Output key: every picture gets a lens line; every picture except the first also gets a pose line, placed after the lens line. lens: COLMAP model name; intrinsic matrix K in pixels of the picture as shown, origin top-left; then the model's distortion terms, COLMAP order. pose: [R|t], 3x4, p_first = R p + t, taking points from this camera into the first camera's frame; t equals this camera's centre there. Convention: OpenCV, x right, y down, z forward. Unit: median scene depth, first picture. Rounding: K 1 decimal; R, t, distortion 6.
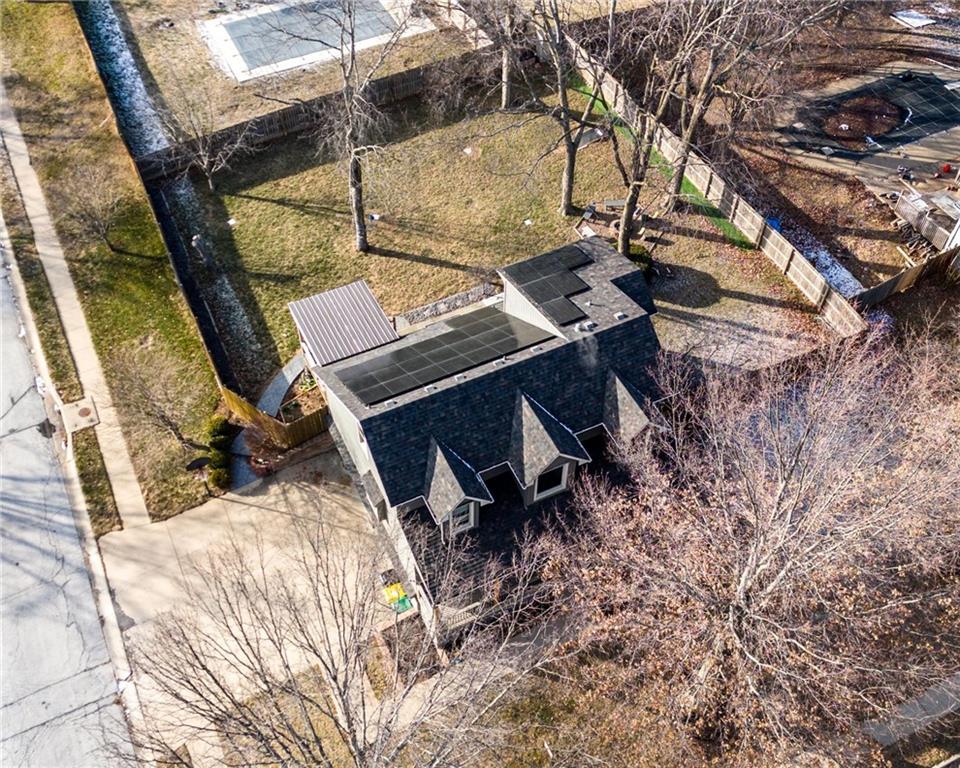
lens RADIAL K [[992.4, 0, 480.0], [0, 992.4, 384.0], [0, 0, 1]] dist [0.059252, -0.008857]
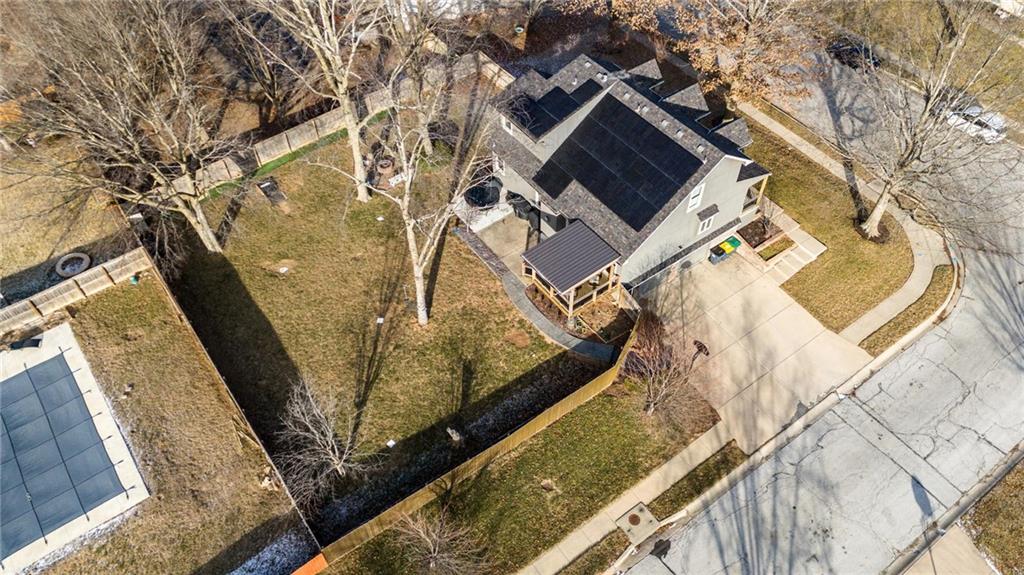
lens RADIAL K [[742.7, 0, 512.0], [0, 742.7, 287.5], [0, 0, 1]] dist [0.078618, -0.049403]
pose [[-0.181731, -0.754567, 0.630557, -0.652149], [0.772749, 0.286978, 0.566130, -0.558601], [-0.608139, 0.590145, 0.530938, 0.494202]]
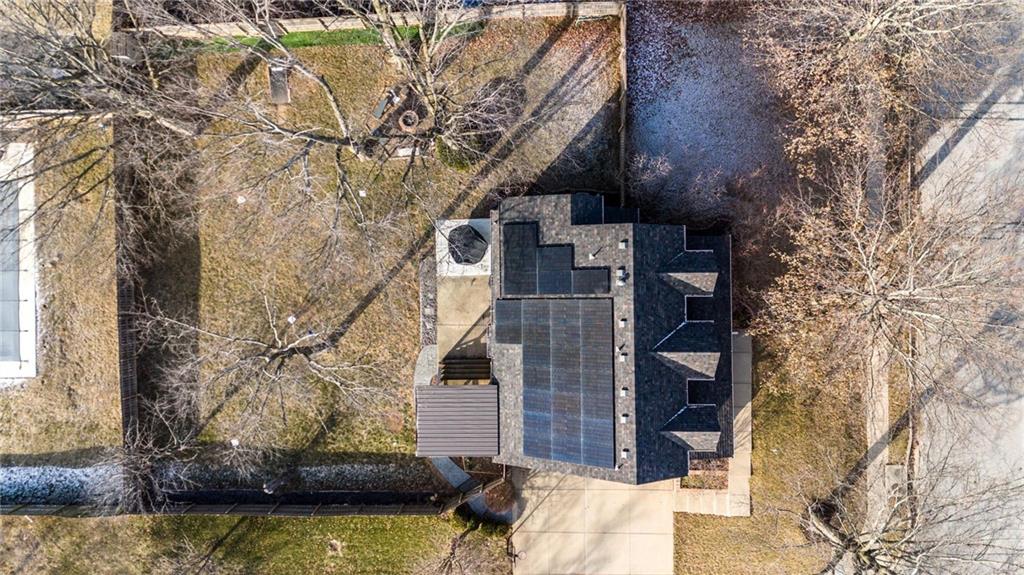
lens RADIAL K [[742.7, 0, 512.0], [0, 742.7, 287.5], [0, 0, 1]] dist [0.078618, -0.049403]
pose [[0.426616, -0.904422, -0.004454, 0.031111], [0.722643, 0.337902, 0.603000, -0.522154], [-0.543861, -0.260468, 0.797729, 0.263232]]
